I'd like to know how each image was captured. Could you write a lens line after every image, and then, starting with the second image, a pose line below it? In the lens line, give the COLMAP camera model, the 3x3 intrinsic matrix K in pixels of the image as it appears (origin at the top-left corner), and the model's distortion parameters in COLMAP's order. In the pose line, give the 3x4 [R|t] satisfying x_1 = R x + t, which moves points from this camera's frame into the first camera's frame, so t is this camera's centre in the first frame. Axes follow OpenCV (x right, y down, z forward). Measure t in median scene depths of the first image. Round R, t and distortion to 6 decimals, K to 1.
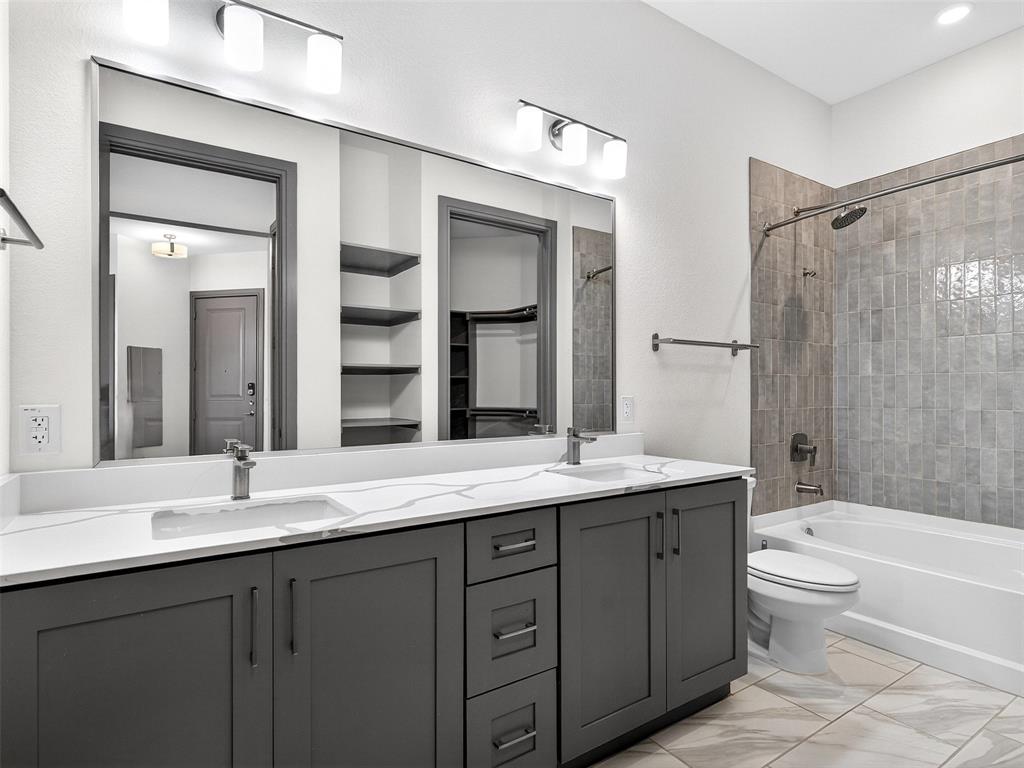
lens RADIAL K [[546.5, 0, 509.2], [0, 546.5, 393.1], [0, 0, 1]] dist [0.006236, -0.001737]
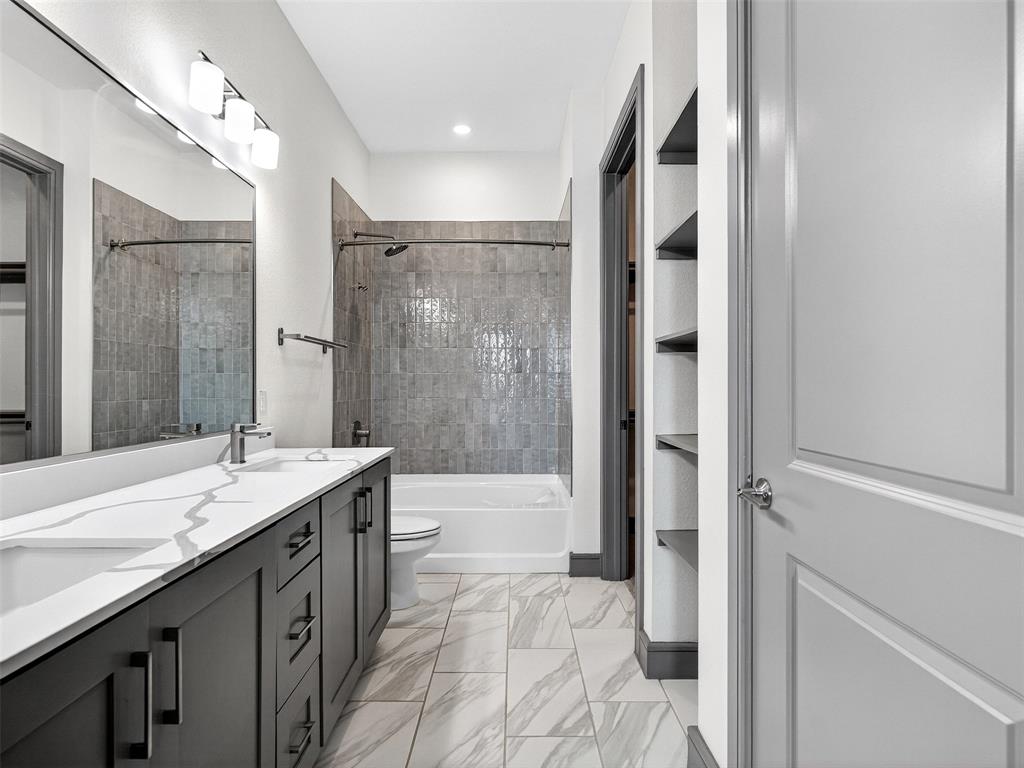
lens RADIAL K [[546.5, 0, 511.4], [0, 546.5, 385.3], [0, 0, 1]] dist [0.006236, -0.001737]
pose [[0.556447, 0.002530, 0.830879, -0.278938], [0.002066, 0.999988, -0.004428, 0.002229], [-0.830881, 0.004180, 0.556435, 0.065734]]
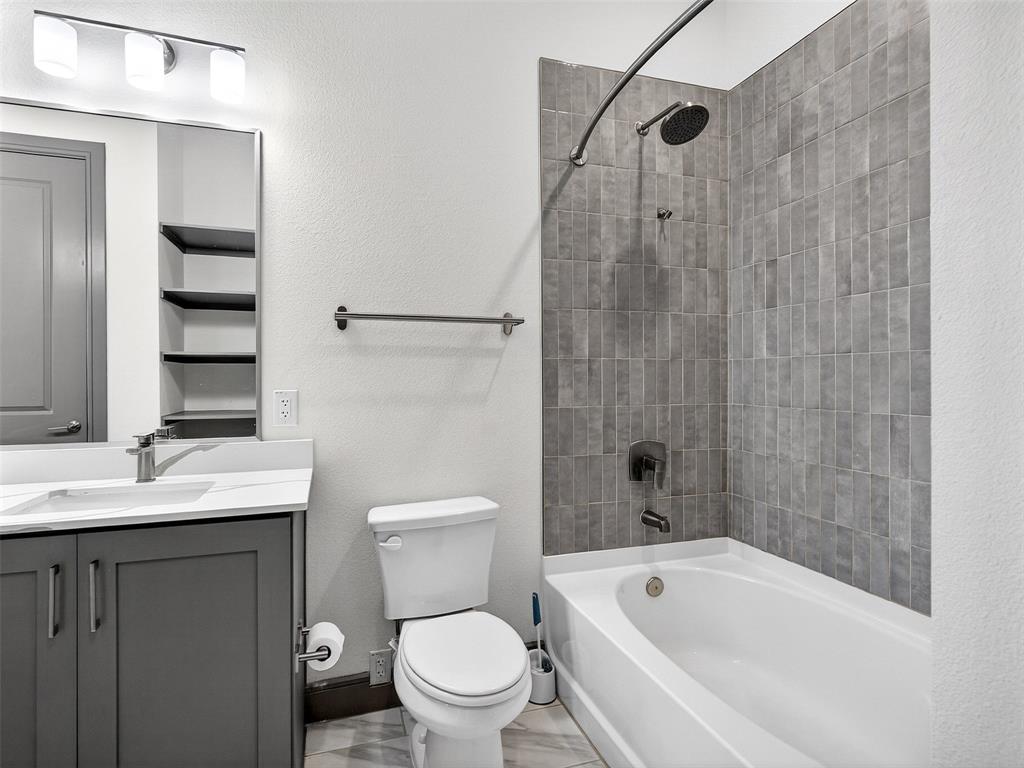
lens RADIAL K [[546.5, 0, 510.6], [0, 546.5, 379.1], [0, 0, 1]] dist [0.006236, -0.001737]
pose [[0.961833, -0.000566, -0.273635, 0.575405], [0.000930, 0.999999, 0.001203, -0.008411], [0.273634, -0.001412, 0.961833, 0.282545]]
